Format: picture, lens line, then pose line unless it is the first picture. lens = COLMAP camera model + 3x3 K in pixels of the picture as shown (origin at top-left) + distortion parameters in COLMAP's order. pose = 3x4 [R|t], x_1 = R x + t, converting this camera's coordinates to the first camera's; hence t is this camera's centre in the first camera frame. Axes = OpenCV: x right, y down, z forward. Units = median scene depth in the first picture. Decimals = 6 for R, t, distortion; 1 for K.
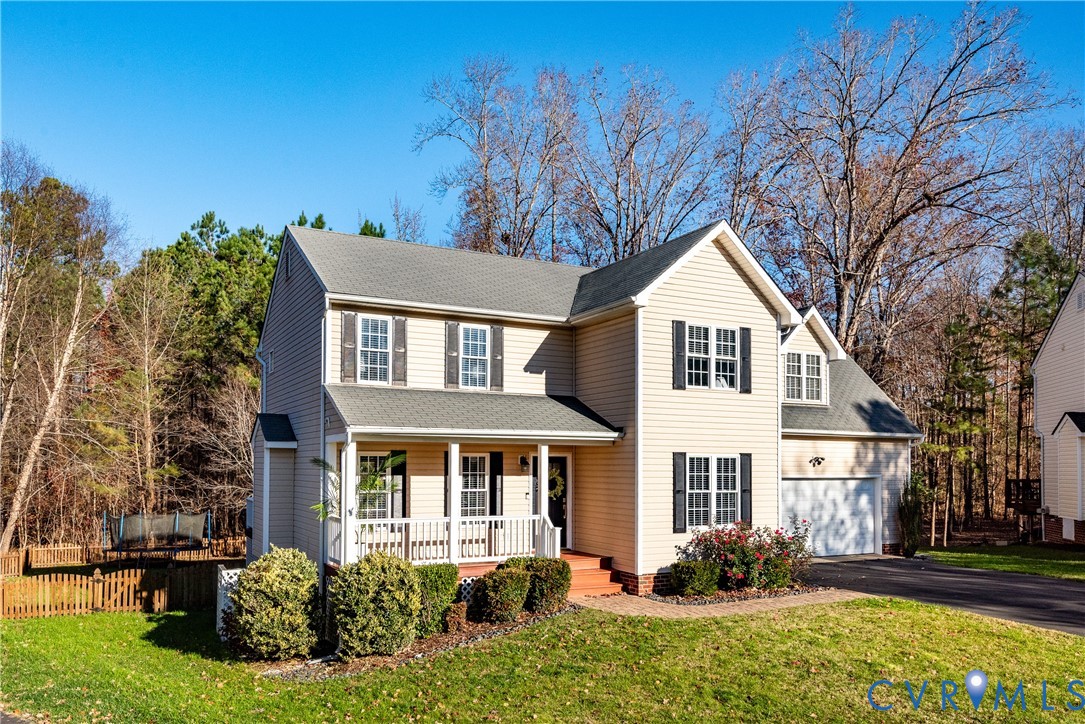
lens RADIAL K [[820.6, 0, 542.5], [0, 820.6, 362.0], [0, 0, 1]] dist [0.004392, 0.003779]
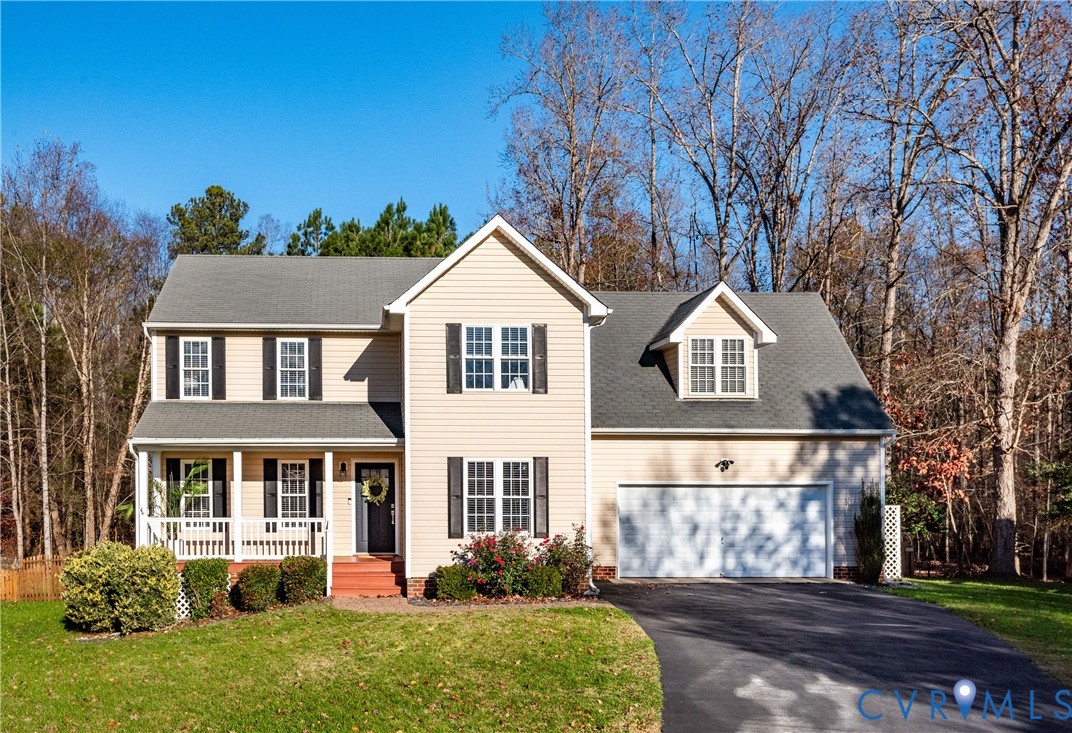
lens RADIAL K [[1137.0, 0, 536.0], [0, 1137.0, 366.5], [0, 0, 1]] dist [0.010033, 0.000670]
pose [[0.898905, -0.046424, -0.435677, 0.829684], [0.059360, 0.998106, 0.016121, -0.014432], [0.434104, -0.040353, 0.899959, -0.177957]]
